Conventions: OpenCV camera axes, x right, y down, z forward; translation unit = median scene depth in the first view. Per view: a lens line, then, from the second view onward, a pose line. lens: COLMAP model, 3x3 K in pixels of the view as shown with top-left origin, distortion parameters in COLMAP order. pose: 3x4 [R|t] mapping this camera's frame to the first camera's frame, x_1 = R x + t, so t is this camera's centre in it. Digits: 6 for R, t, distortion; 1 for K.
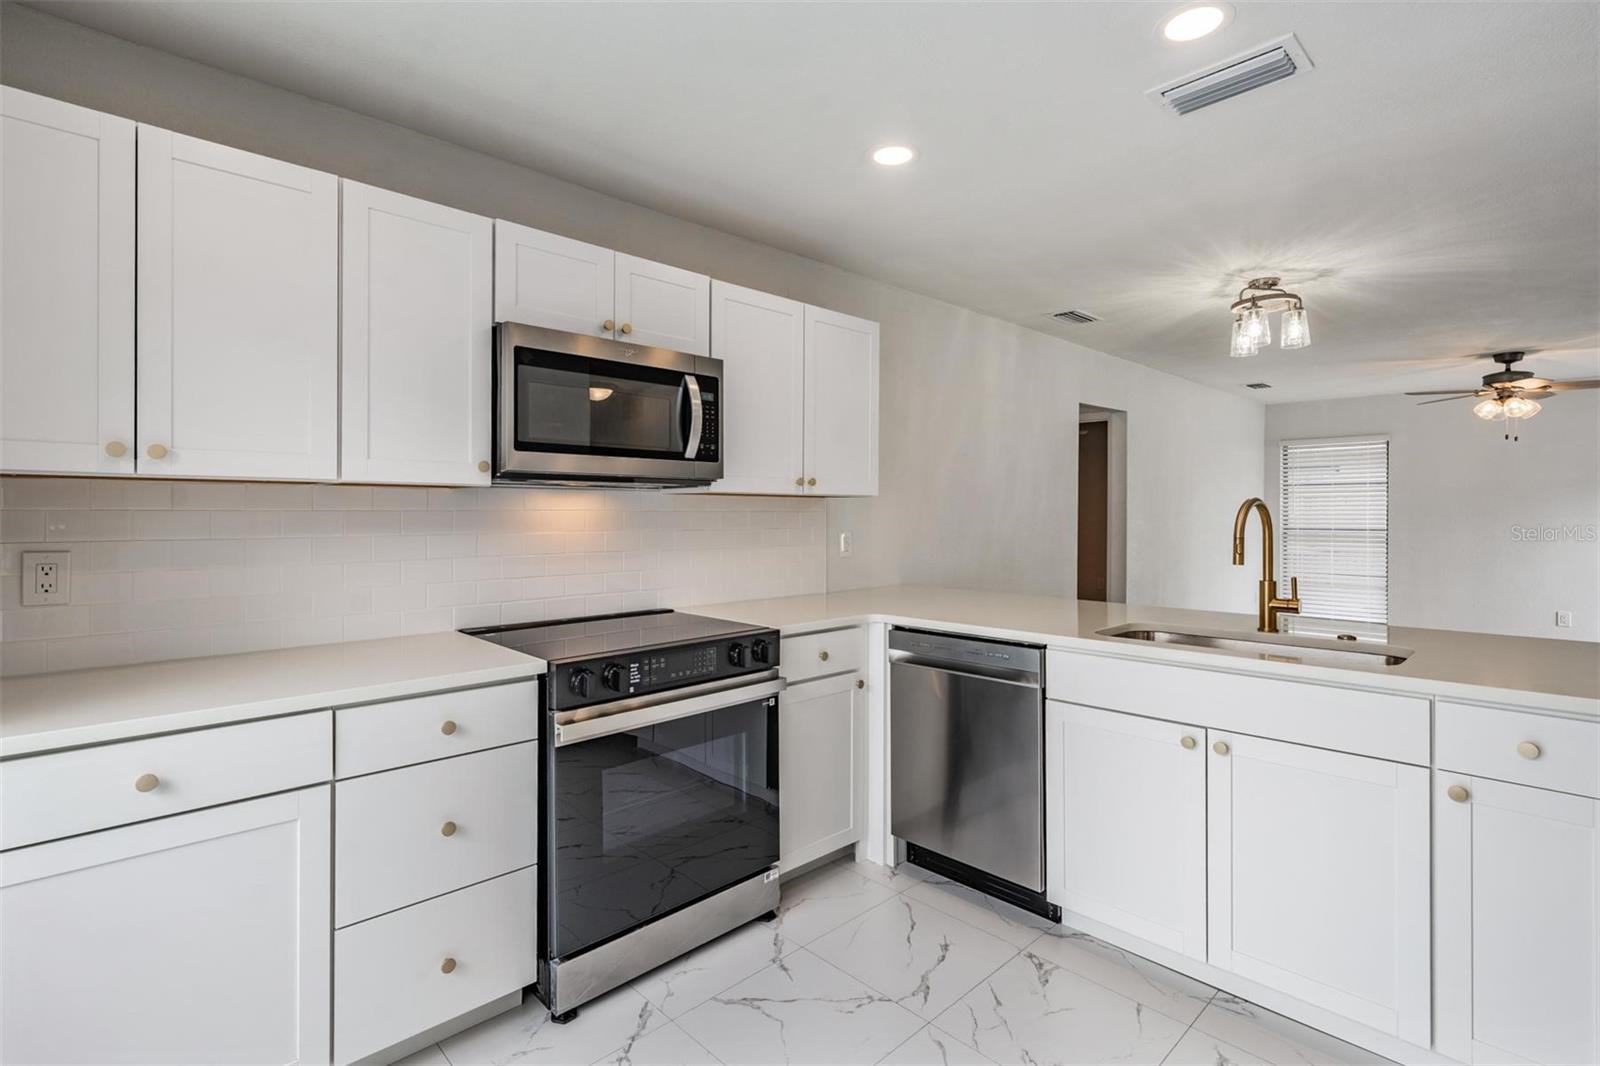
lens RADIAL K [[754.6, 0, 795.8], [0, 754.6, 506.7], [0, 0, 1]] dist [0.001105, -0.001036]
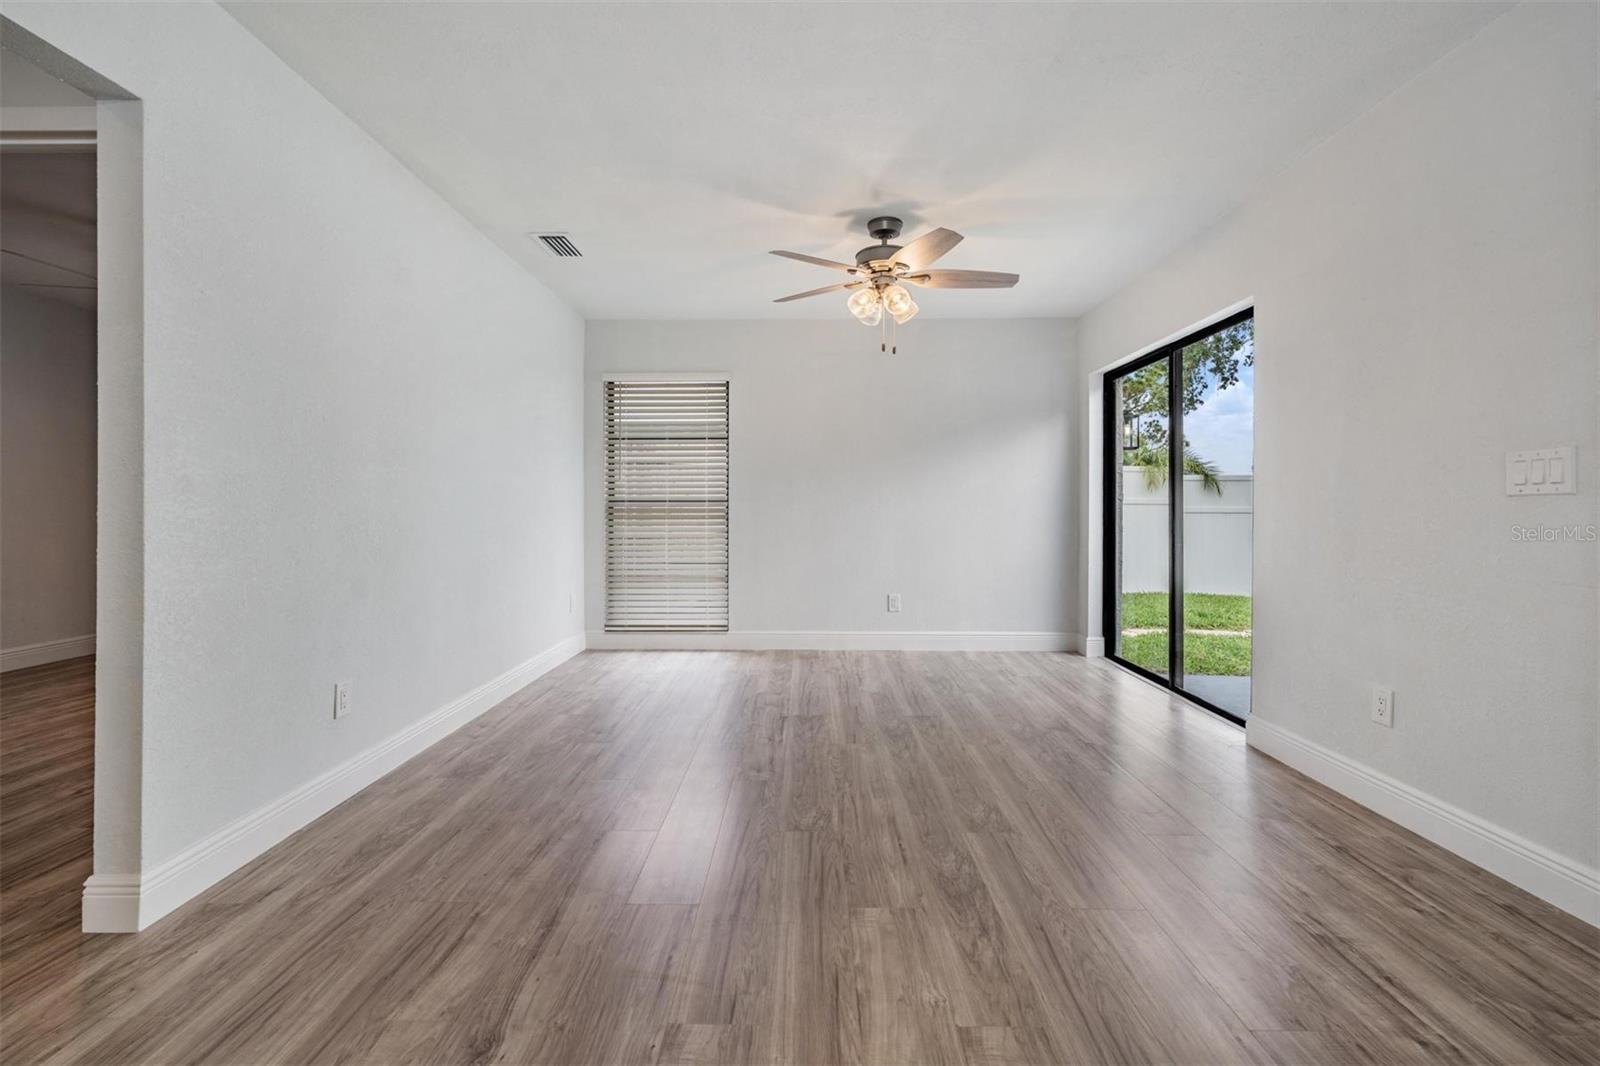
lens RADIAL K [[712.3, 0, 794.8], [0, 712.3, 505.3], [0, 0, 1]] dist [0.000285, -0.000684]
pose [[0.700416, 0.004375, 0.713722, 0.835687], [-0.004334, 0.999989, -0.001876, 0.094255], [-0.713722, -0.001779, 0.700427, 1.170381]]
